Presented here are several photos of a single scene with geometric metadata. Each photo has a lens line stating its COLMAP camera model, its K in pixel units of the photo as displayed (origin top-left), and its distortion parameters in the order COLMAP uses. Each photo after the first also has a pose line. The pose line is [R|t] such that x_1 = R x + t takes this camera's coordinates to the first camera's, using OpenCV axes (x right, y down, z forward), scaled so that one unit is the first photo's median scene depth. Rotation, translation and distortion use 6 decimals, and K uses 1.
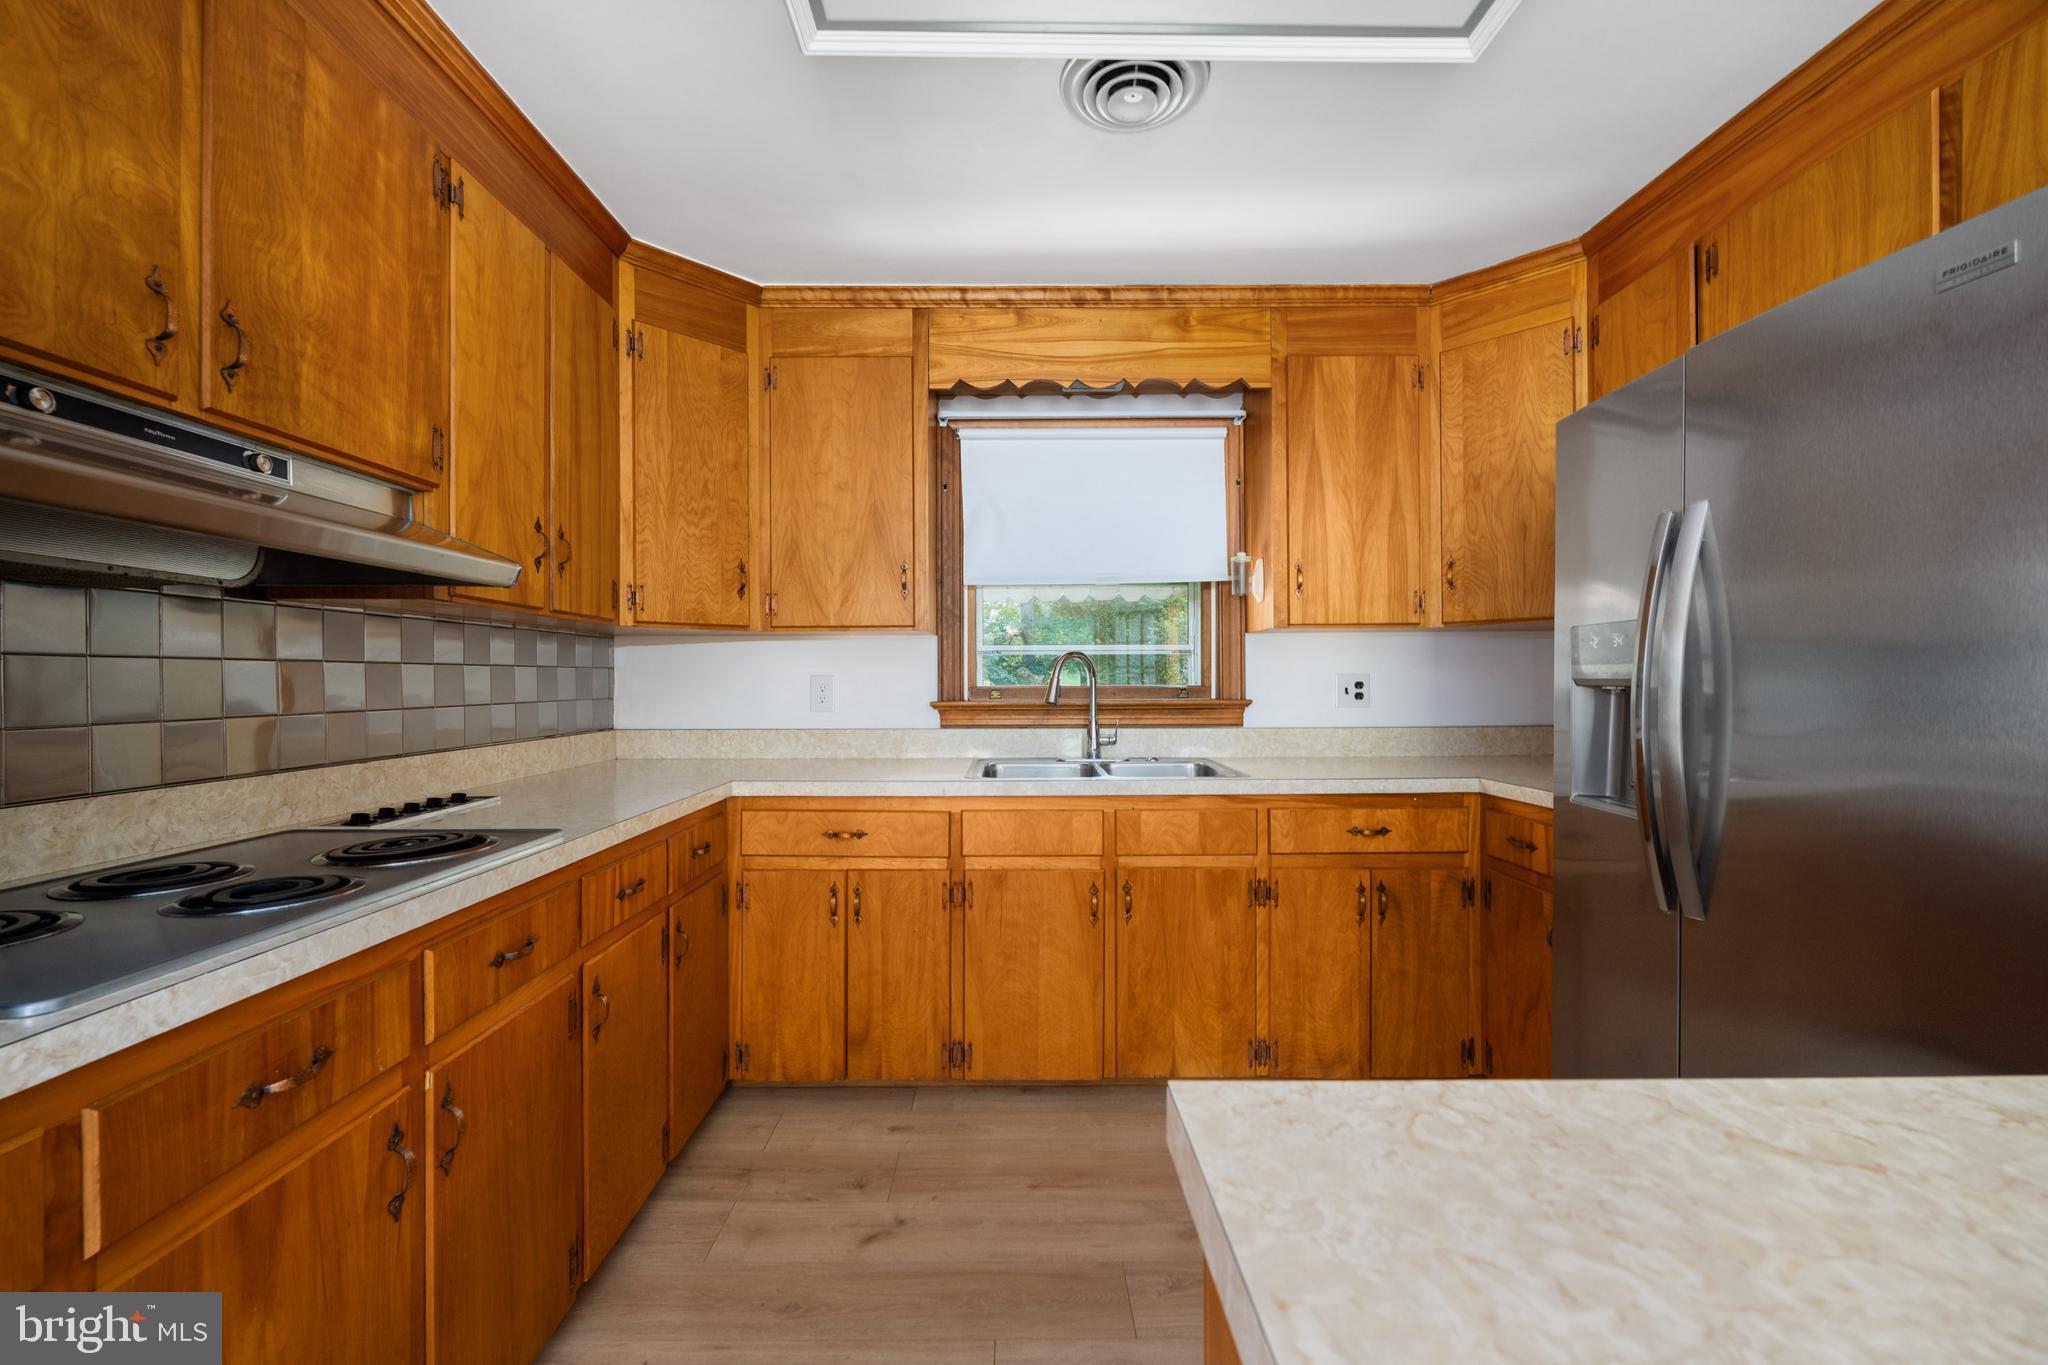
lens RADIAL K [[820.7, 0, 1024.1], [0, 820.7, 678.3], [0, 0, 1]] dist [-0.000198, 0.000093]
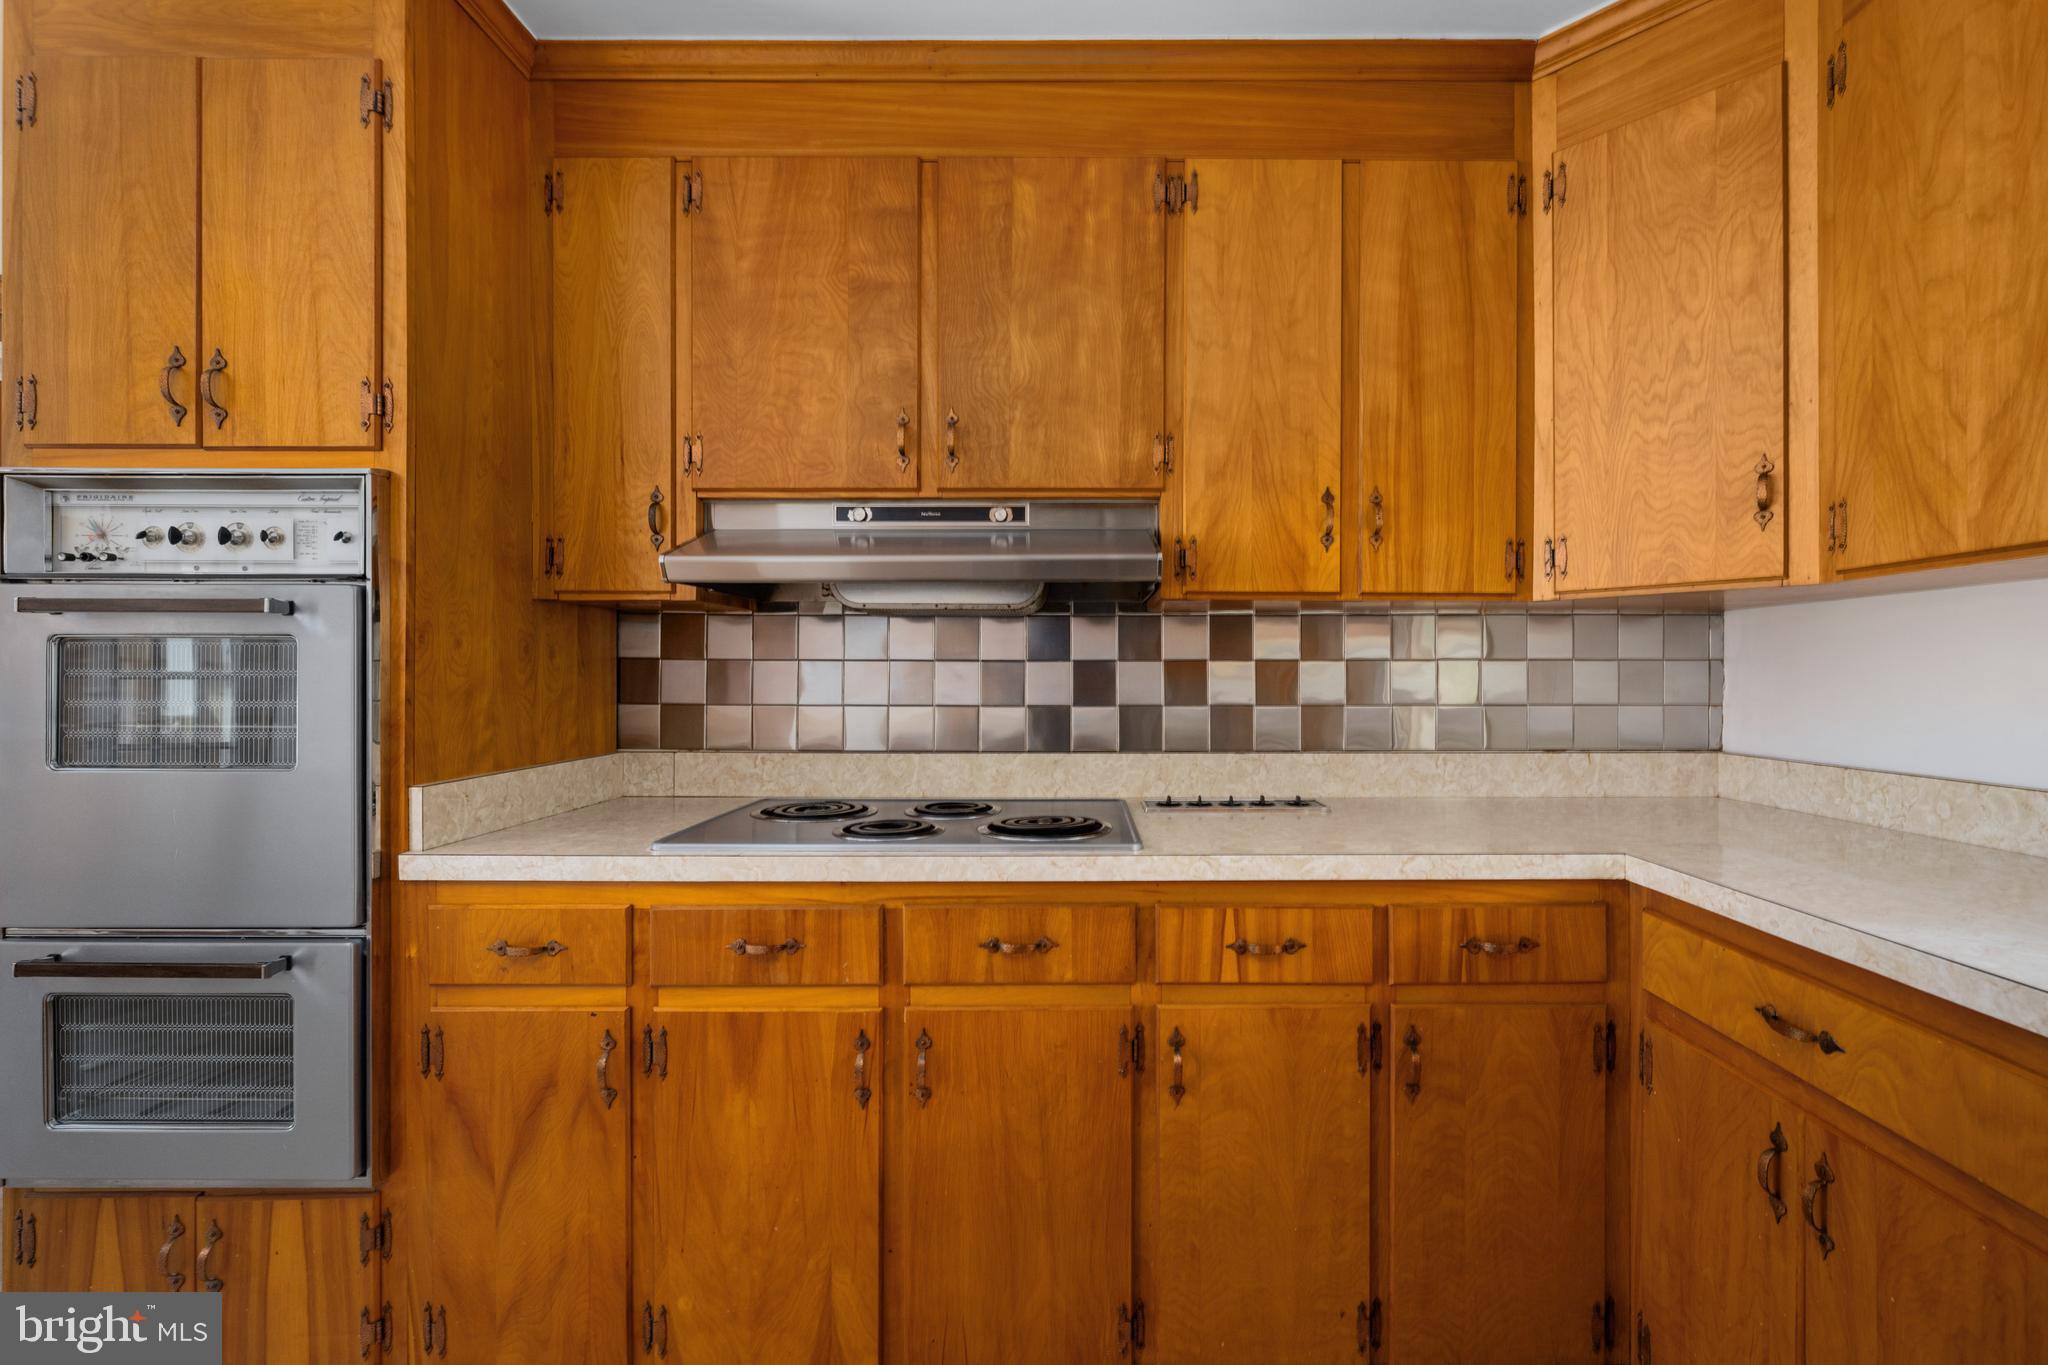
lens RADIAL K [[843.7, 0, 1079.1], [0, 843.7, 678.6], [0, 0, 1]] dist [-0.000651, -0.000078]
pose [[-0.010165, 0.004797, -0.999937, 0.233915], [0.001292, 0.999988, 0.004784, -0.001033], [0.999948, -0.001244, -0.010171, 0.606591]]
